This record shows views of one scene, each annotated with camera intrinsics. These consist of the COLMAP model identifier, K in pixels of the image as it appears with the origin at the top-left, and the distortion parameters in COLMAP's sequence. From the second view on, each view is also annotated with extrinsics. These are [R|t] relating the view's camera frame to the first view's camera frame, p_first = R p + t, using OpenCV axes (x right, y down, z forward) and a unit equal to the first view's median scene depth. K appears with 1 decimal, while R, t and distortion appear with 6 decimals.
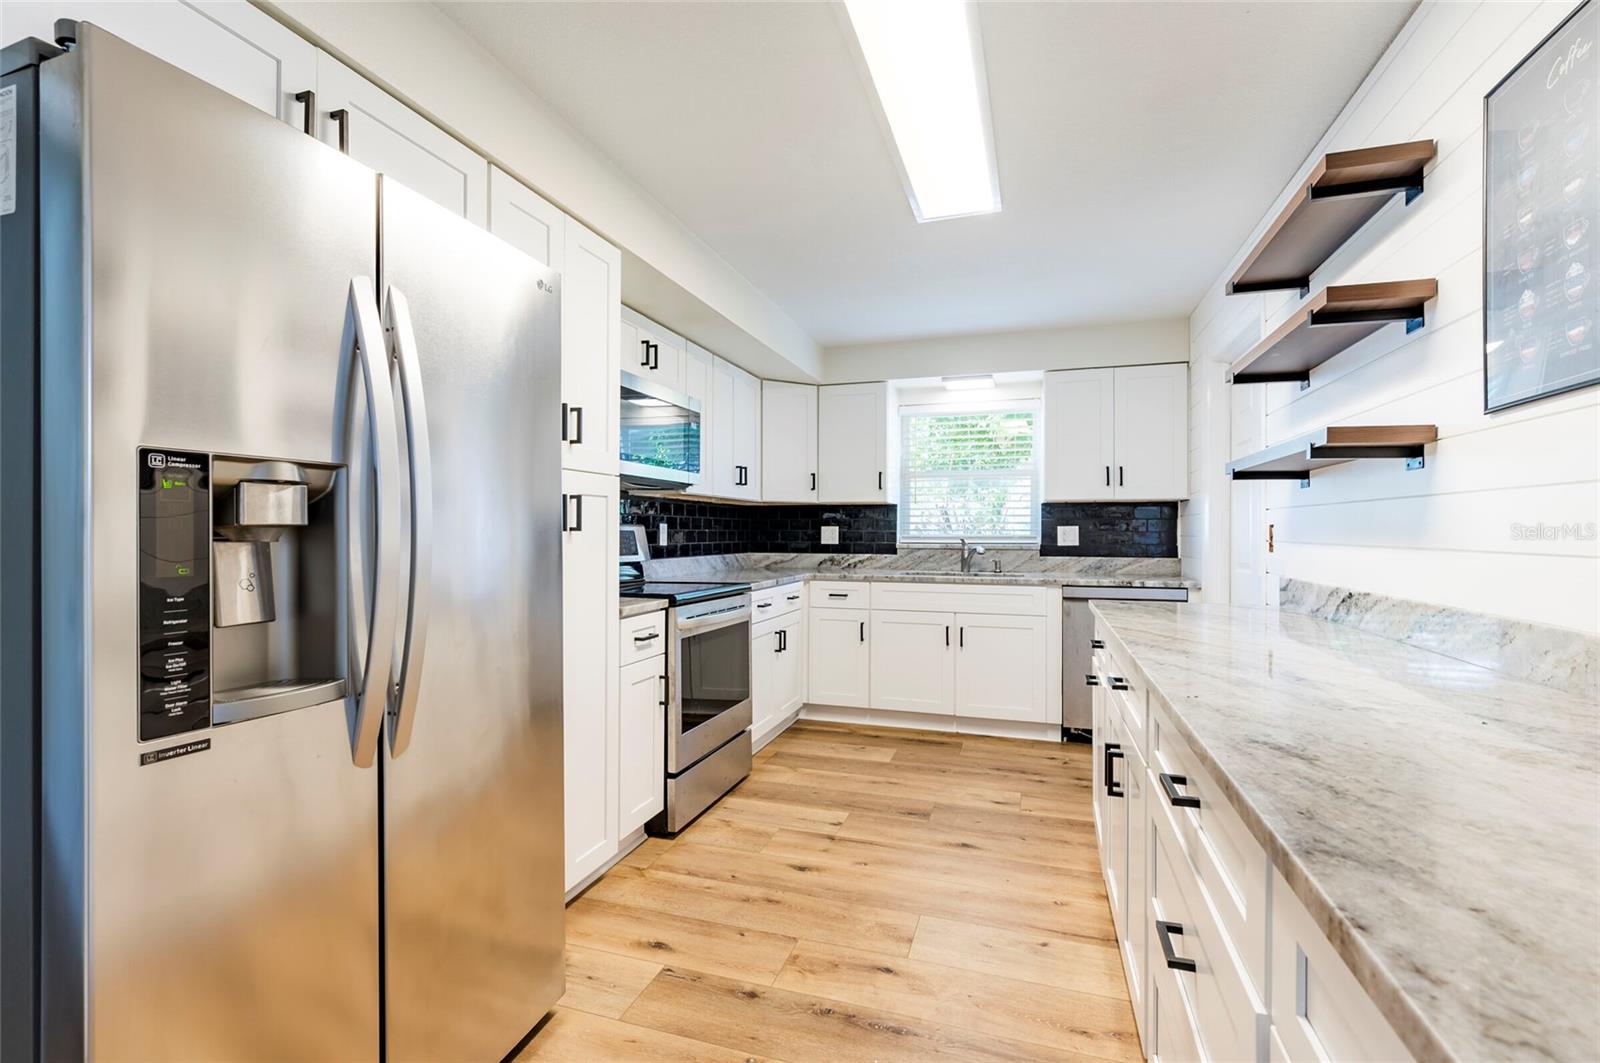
lens RADIAL K [[693.2, 0, 805.0], [0, 693.2, 533.7], [0, 0, 1]] dist [0.001332, -0.000866]
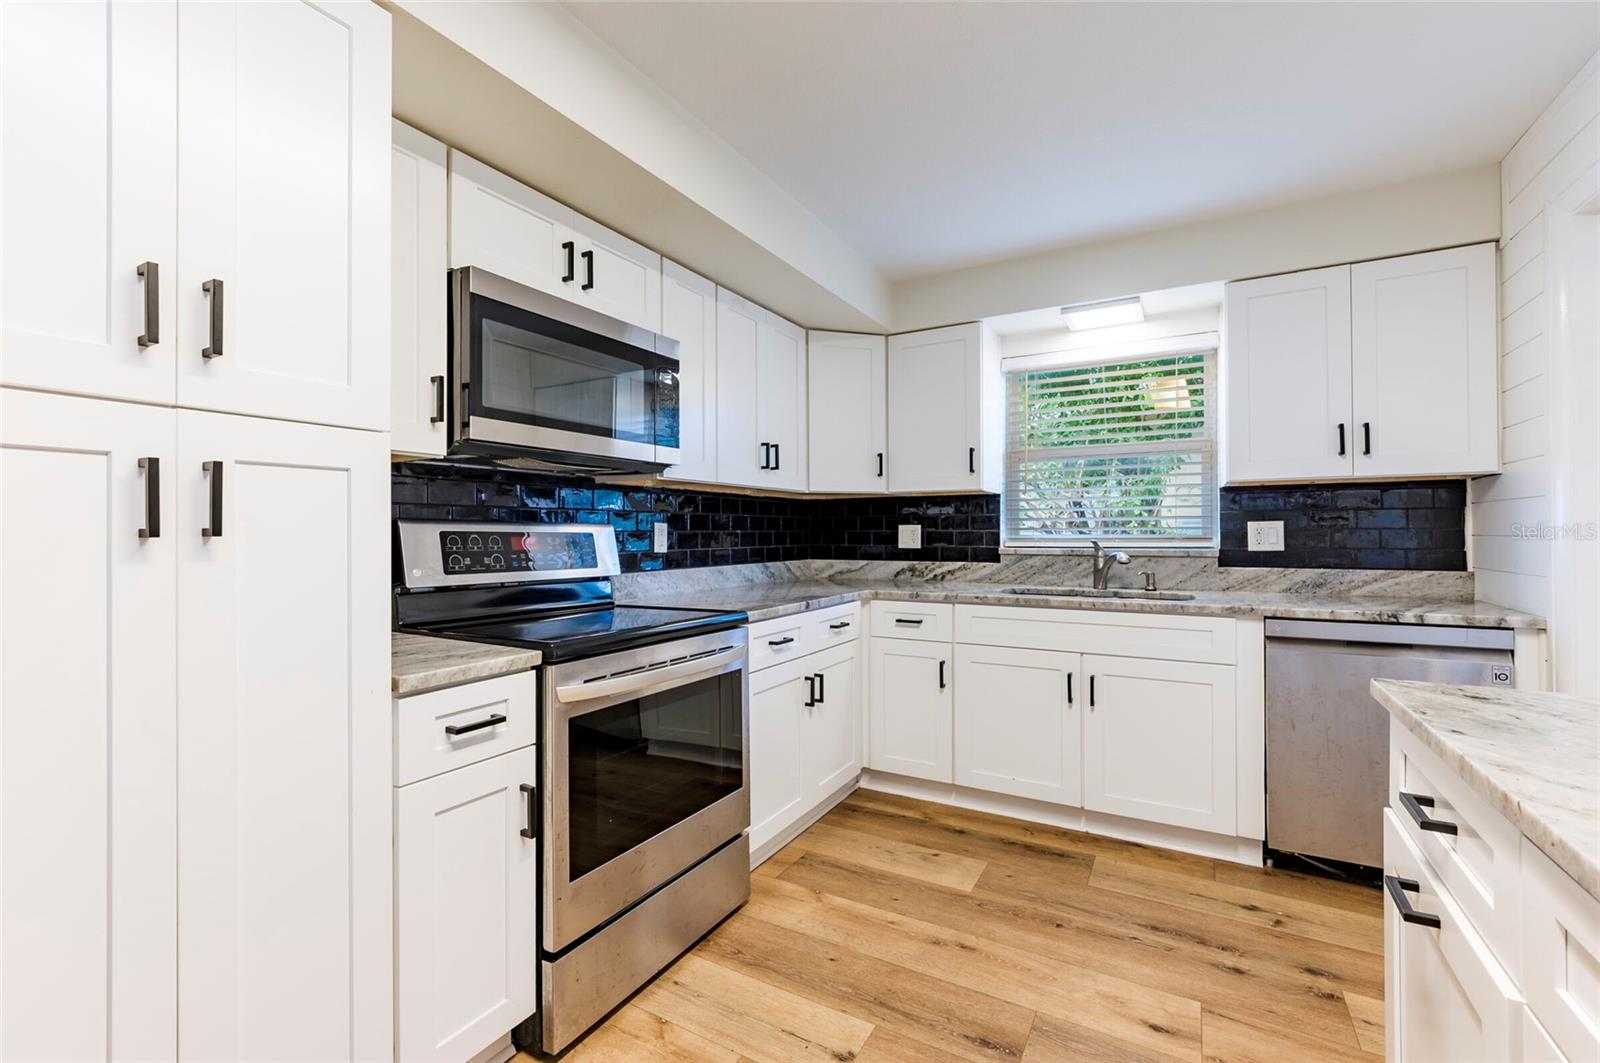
lens RADIAL K [[693.2, 0, 796.5], [0, 693.2, 532.4], [0, 0, 1]] dist [0.001332, -0.000866]
pose [[0.980481, -0.006685, -0.196502, 0.081312], [0.006214, 0.999976, -0.003011, -0.001326], [0.196518, 0.001732, 0.980499, 0.300288]]
